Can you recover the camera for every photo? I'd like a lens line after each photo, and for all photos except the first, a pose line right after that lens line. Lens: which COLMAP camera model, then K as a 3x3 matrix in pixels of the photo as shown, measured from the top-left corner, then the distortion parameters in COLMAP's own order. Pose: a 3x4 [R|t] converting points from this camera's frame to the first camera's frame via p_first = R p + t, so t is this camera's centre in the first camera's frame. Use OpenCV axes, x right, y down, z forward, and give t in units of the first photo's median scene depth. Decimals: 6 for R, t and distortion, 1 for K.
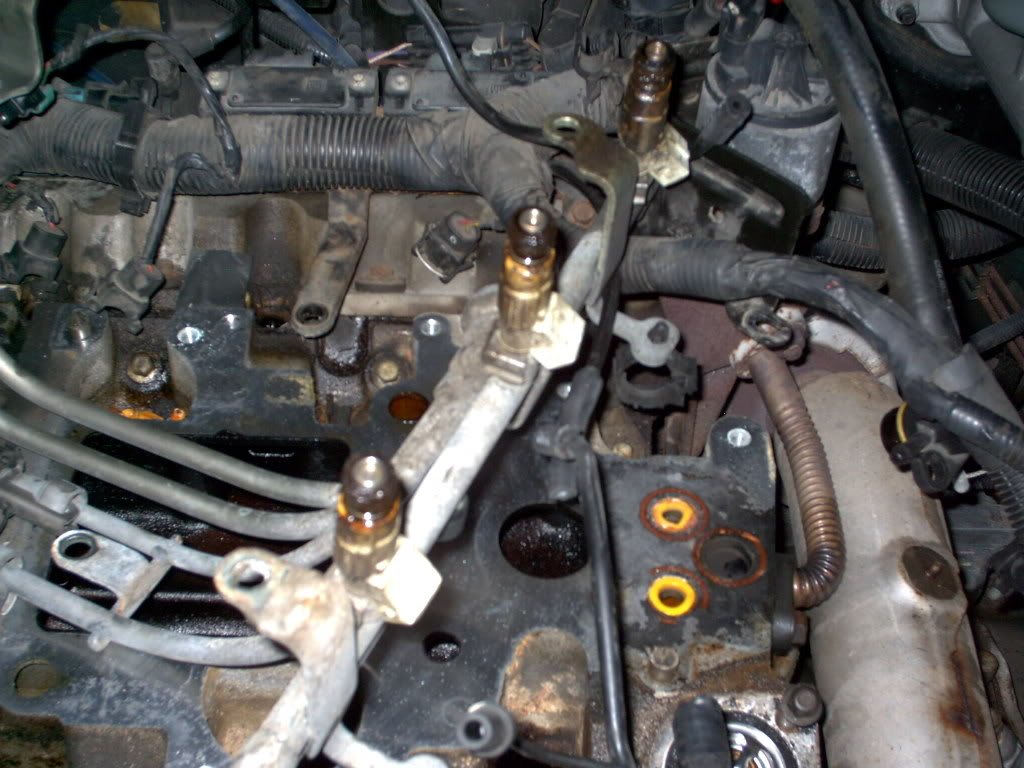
lens RADIAL K [[1632.8, 0, 512.0], [0, 1632.8, 384.0], [0, 0, 1]] dist [-0.087258, -0.020549]
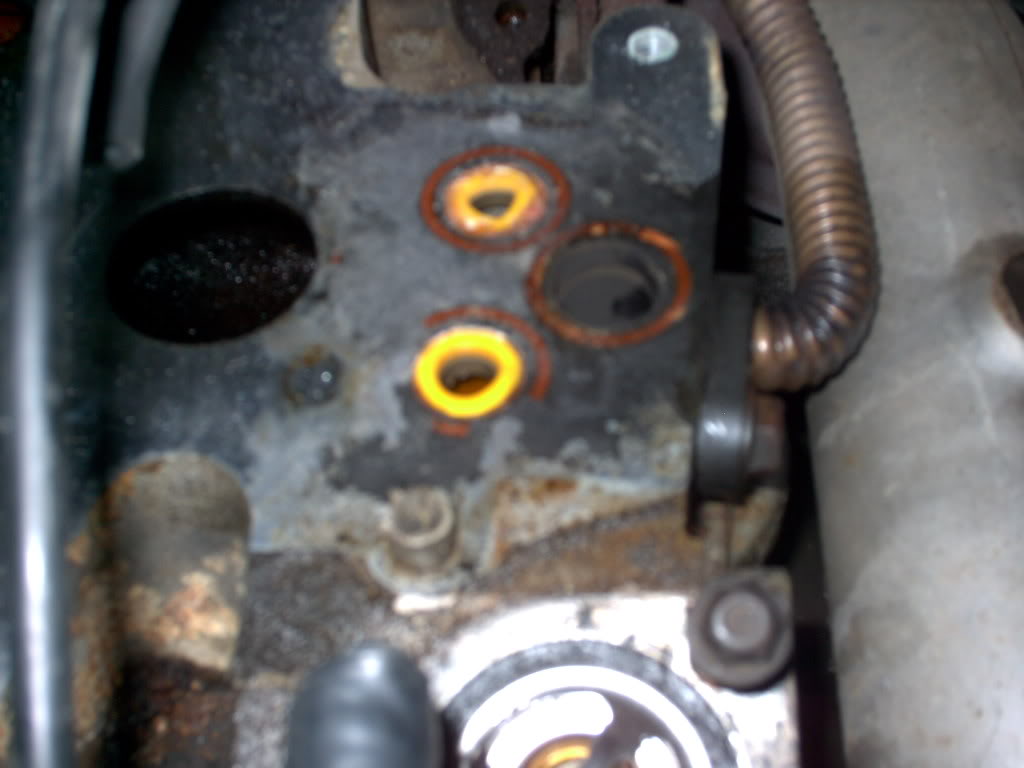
lens RADIAL K [[1632.8, 0, 512.0], [0, 1632.8, 384.0], [0, 0, 1]] dist [-0.087258, -0.020549]
pose [[0.996628, -0.036659, -0.073409, 0.140214], [0.044330, 0.993404, 0.105750, 0.085959], [0.069048, -0.108648, 0.991679, 0.555230]]
